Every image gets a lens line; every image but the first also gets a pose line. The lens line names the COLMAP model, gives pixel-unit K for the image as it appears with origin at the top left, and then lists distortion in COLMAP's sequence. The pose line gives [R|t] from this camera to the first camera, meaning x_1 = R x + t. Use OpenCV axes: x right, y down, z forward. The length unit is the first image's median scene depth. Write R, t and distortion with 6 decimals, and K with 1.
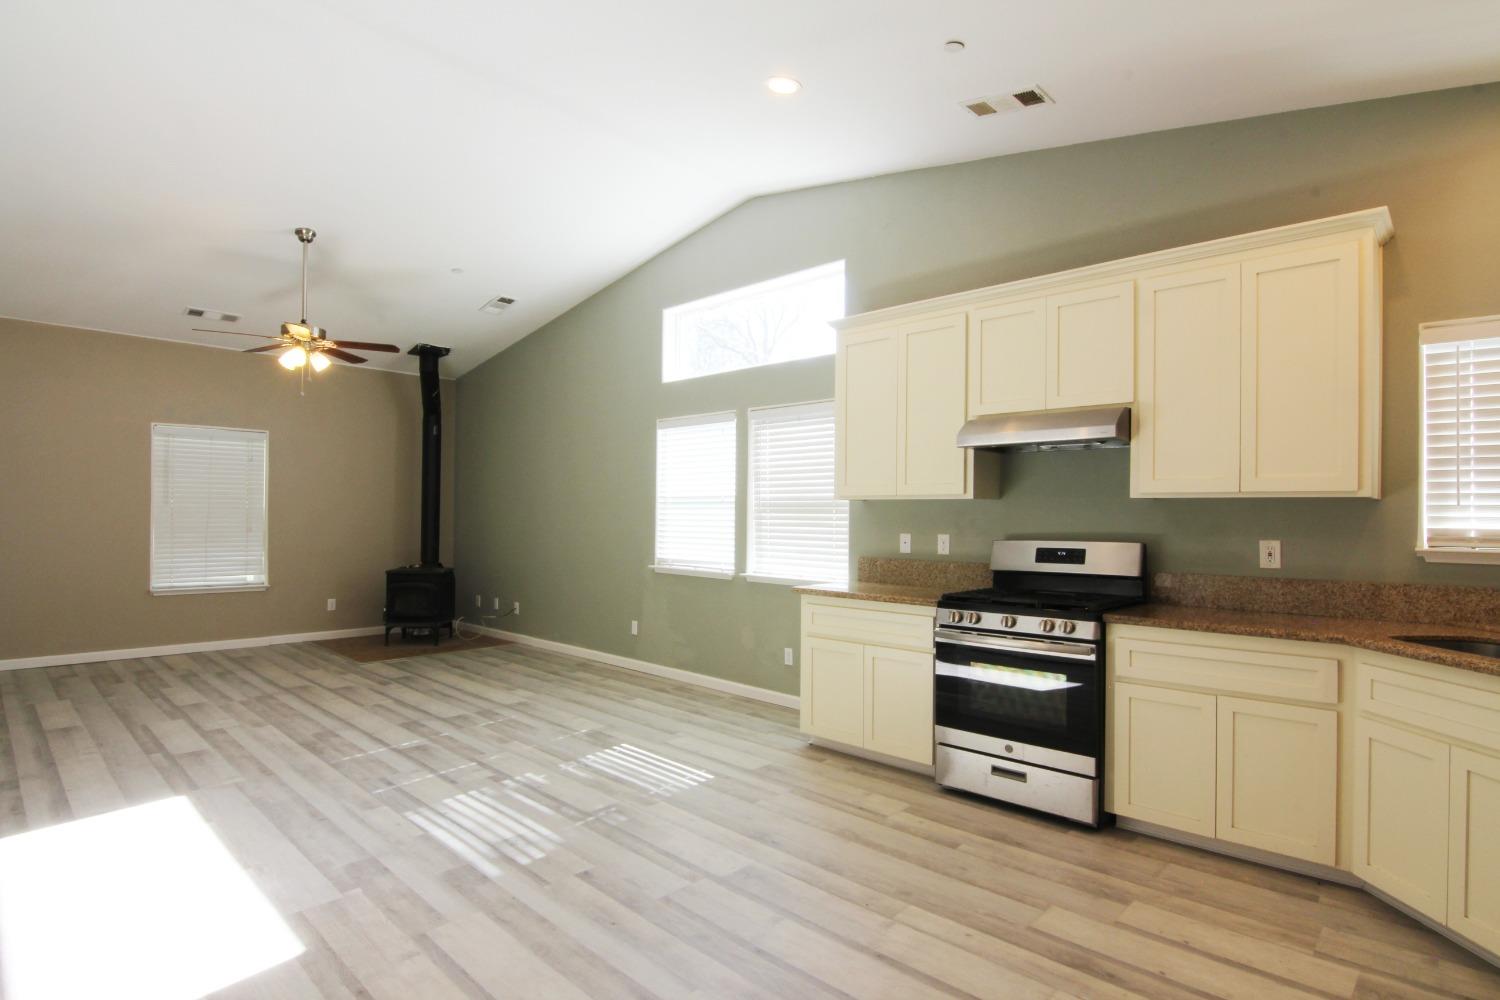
lens RADIAL K [[764.5, 0, 745.6], [0, 764.5, 511.6], [0, 0, 1]] dist [-0.007813, -0.009193]
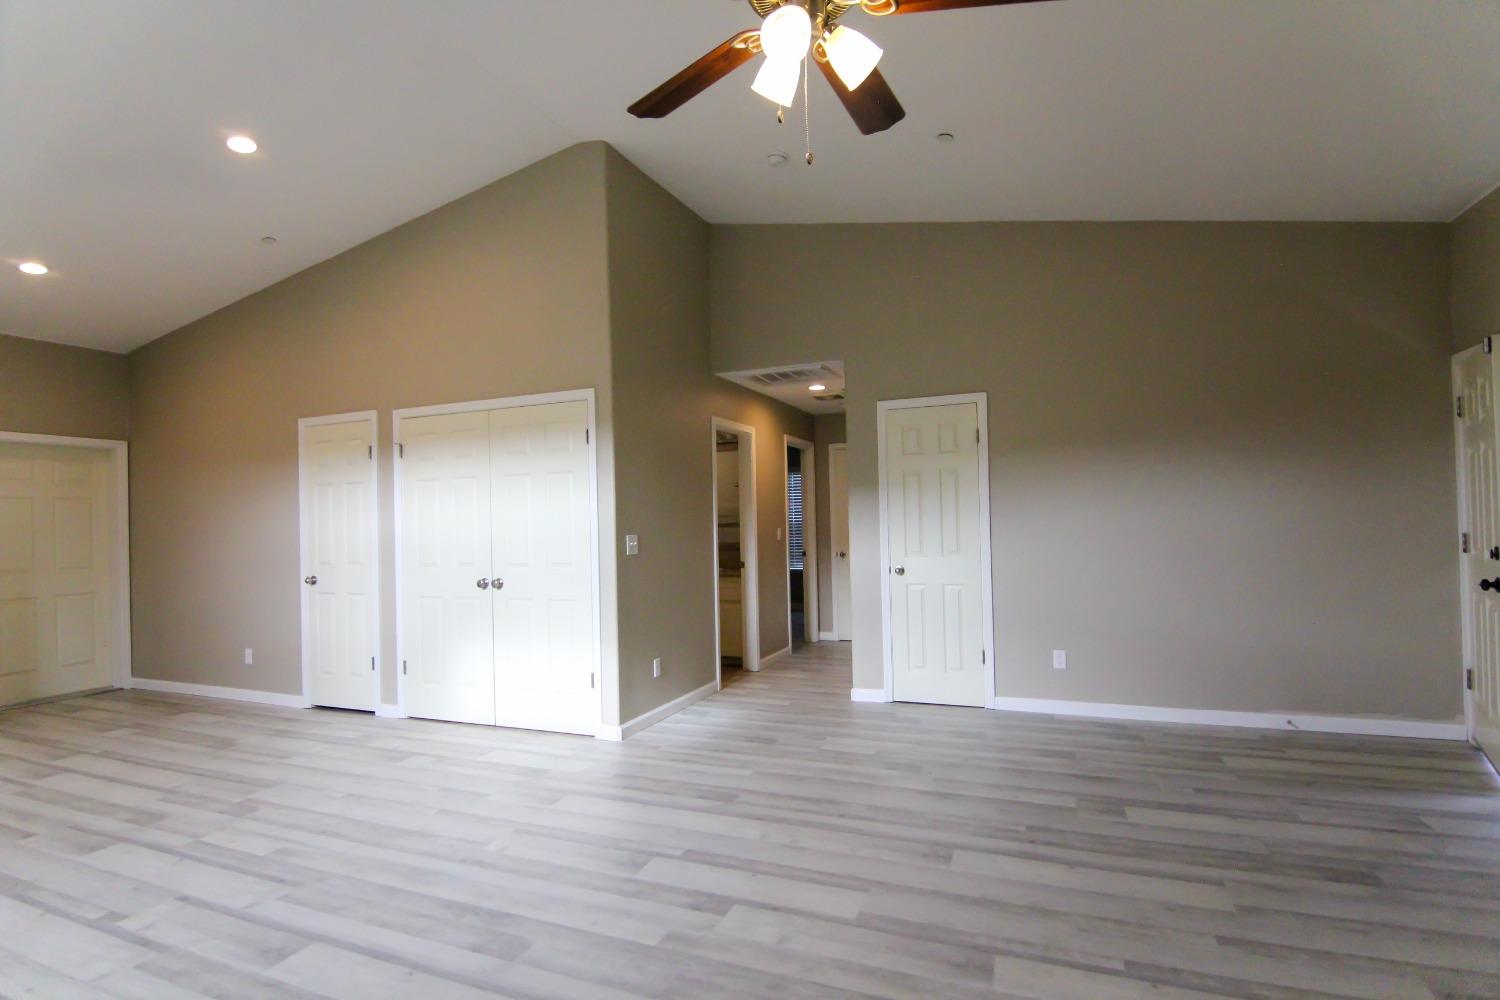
lens RADIAL K [[764.5, 0, 746.5], [0, 764.5, 510.2], [0, 0, 1]] dist [-0.007813, -0.009193]
pose [[-0.933745, 0.004880, -0.357905, -0.525728], [0.016192, 0.999459, -0.028616, 0.010891], [0.357572, -0.032516, -0.933319, 1.567621]]
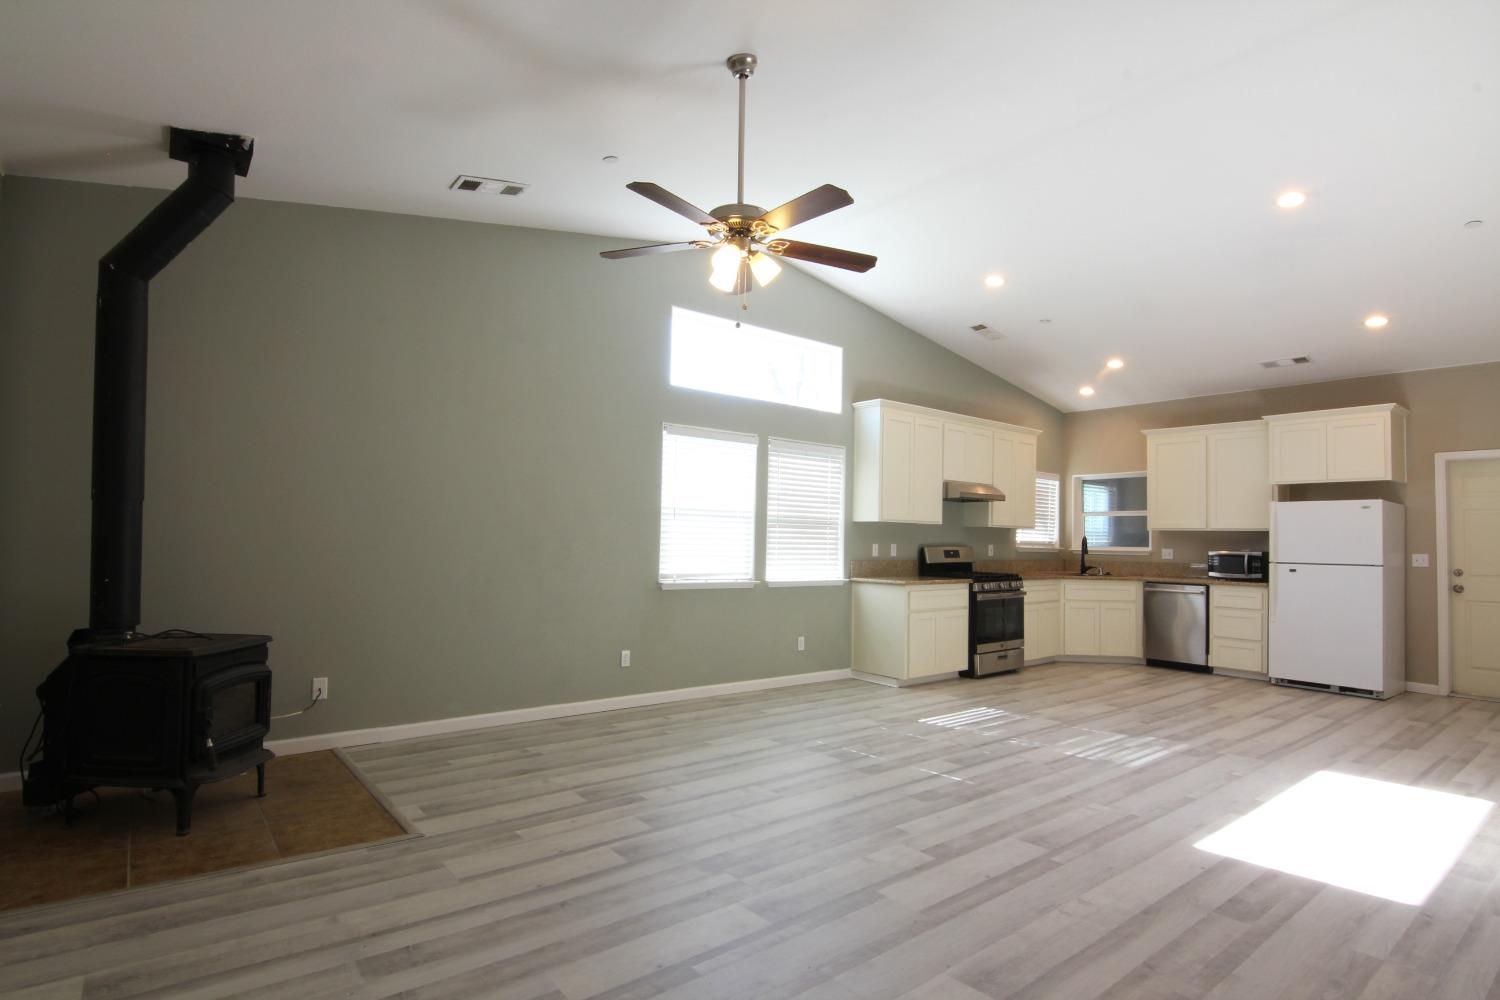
lens RADIAL K [[764.5, 0, 750.3], [0, 764.5, 509.4], [0, 0, 1]] dist [-0.007813, -0.009193]
pose [[0.126058, 0.030901, 0.991541, -1.418953], [-0.026139, 0.999271, -0.027818, 0.008834], [-0.991678, -0.022411, 0.126774, 1.099366]]
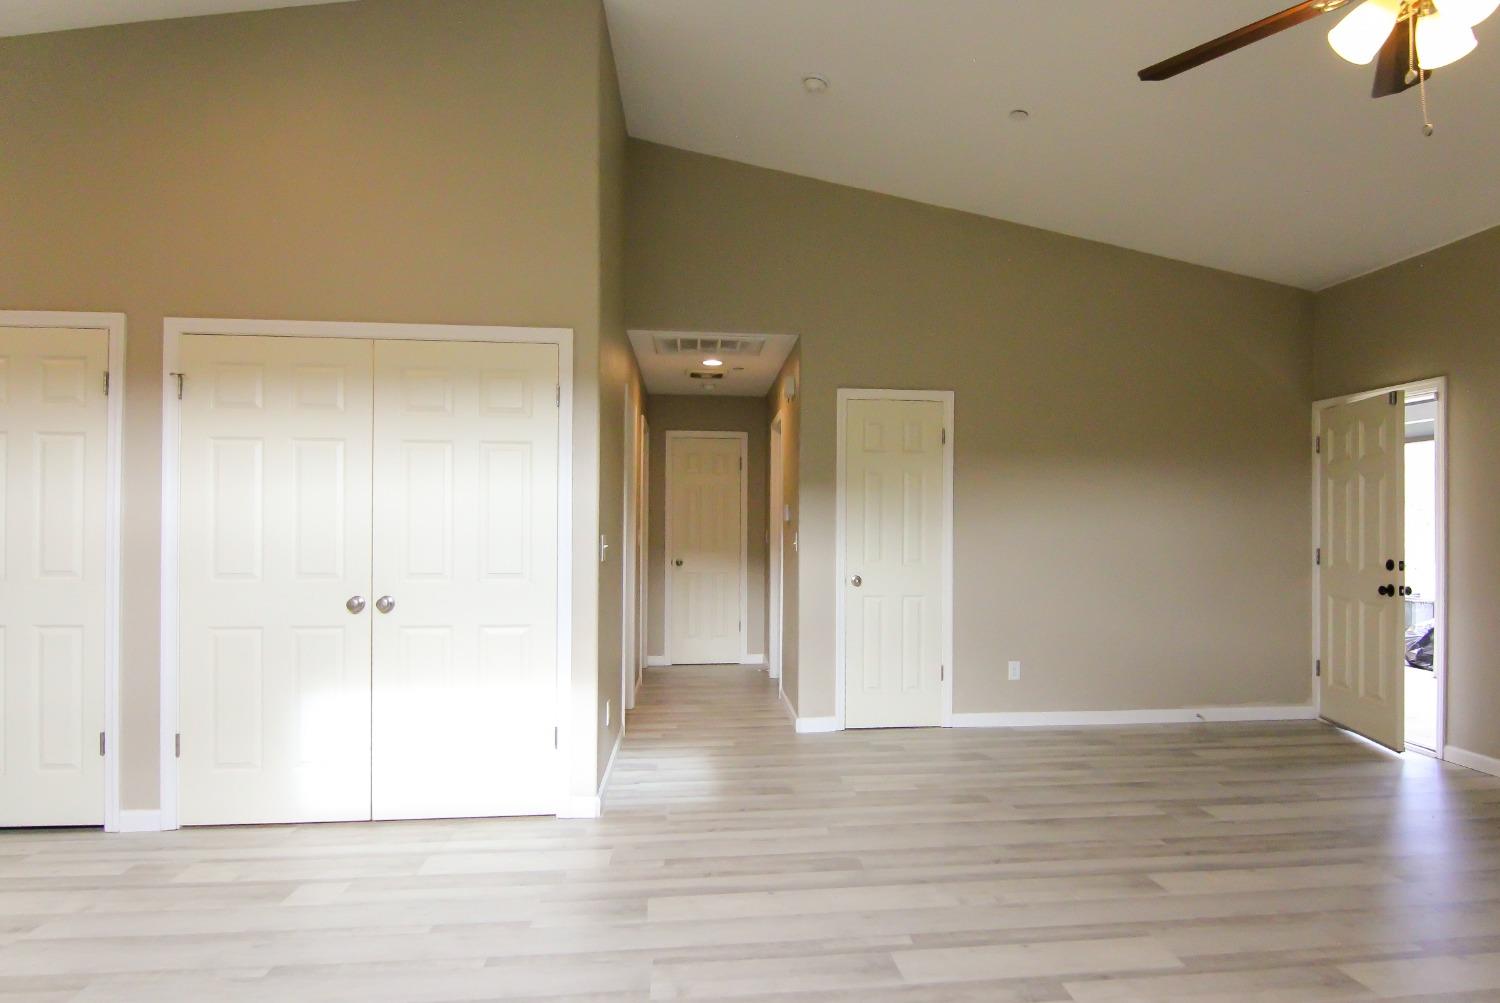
lens RADIAL K [[864.4, 0, 807.4], [0, 864.4, 516.2], [0, 0, 1]] dist [-0.008180, -0.009742]
pose [[-0.626636, -0.021144, -0.779025, -0.194180], [-0.006230, 0.999736, -0.022122, 0.011583], [0.779287, -0.009009, -0.626602, 1.232847]]
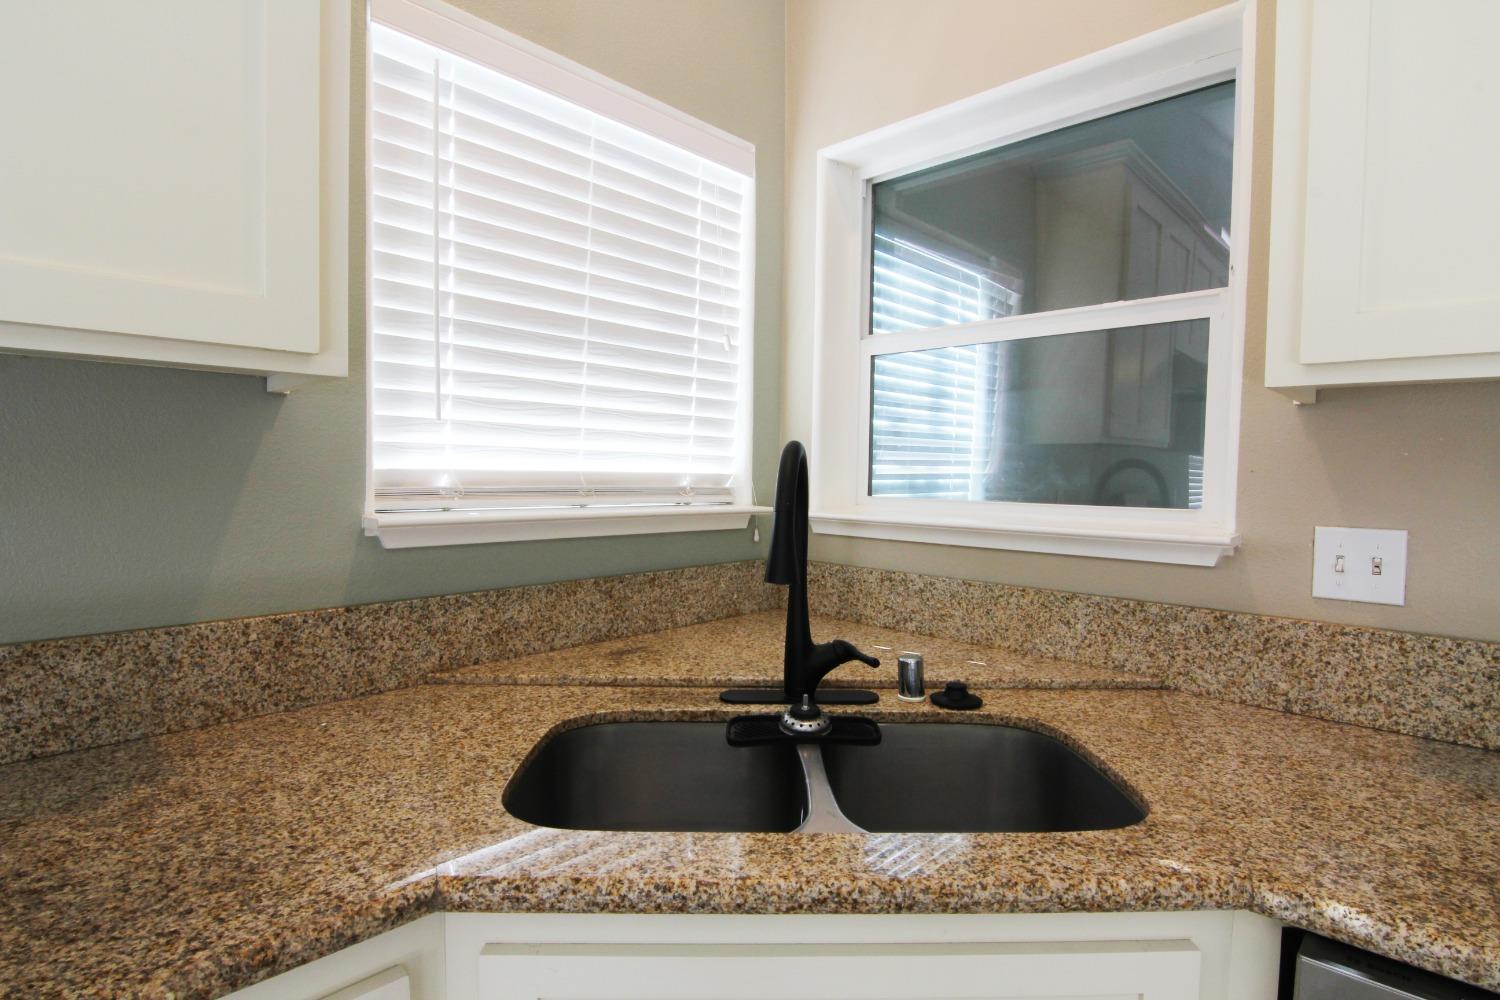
lens RADIAL K [[764.5, 0, 755.2], [0, 764.5, 504.9], [0, 0, 1]] dist [-0.007813, -0.009193]
pose [[0.009296, -0.055840, 0.998396, 0.314072], [-0.022720, 0.998170, 0.056038, 0.008887], [-0.999699, -0.023205, 0.008011, 0.522964]]
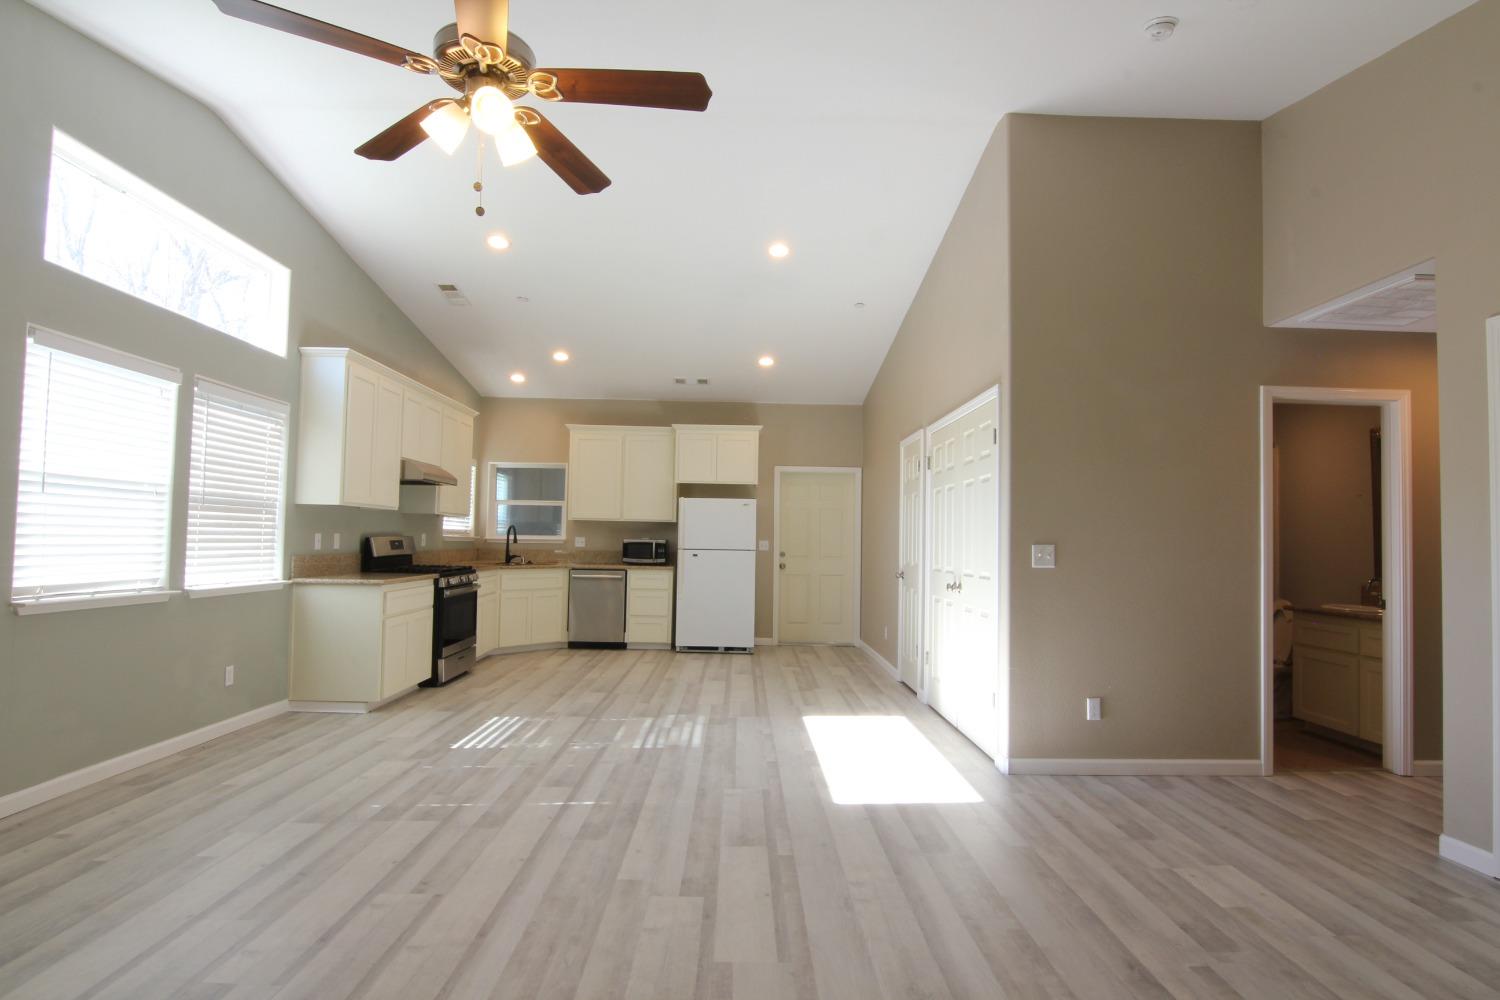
lens RADIAL K [[764.5, 0, 749.8], [0, 764.5, 511.3], [0, 0, 1]] dist [-0.007813, -0.009193]
pose [[-0.704498, 0.002724, 0.709701, -1.167130], [-0.031902, 0.998860, -0.035503, 0.015371], [-0.708988, -0.047653, -0.703608, 1.418678]]
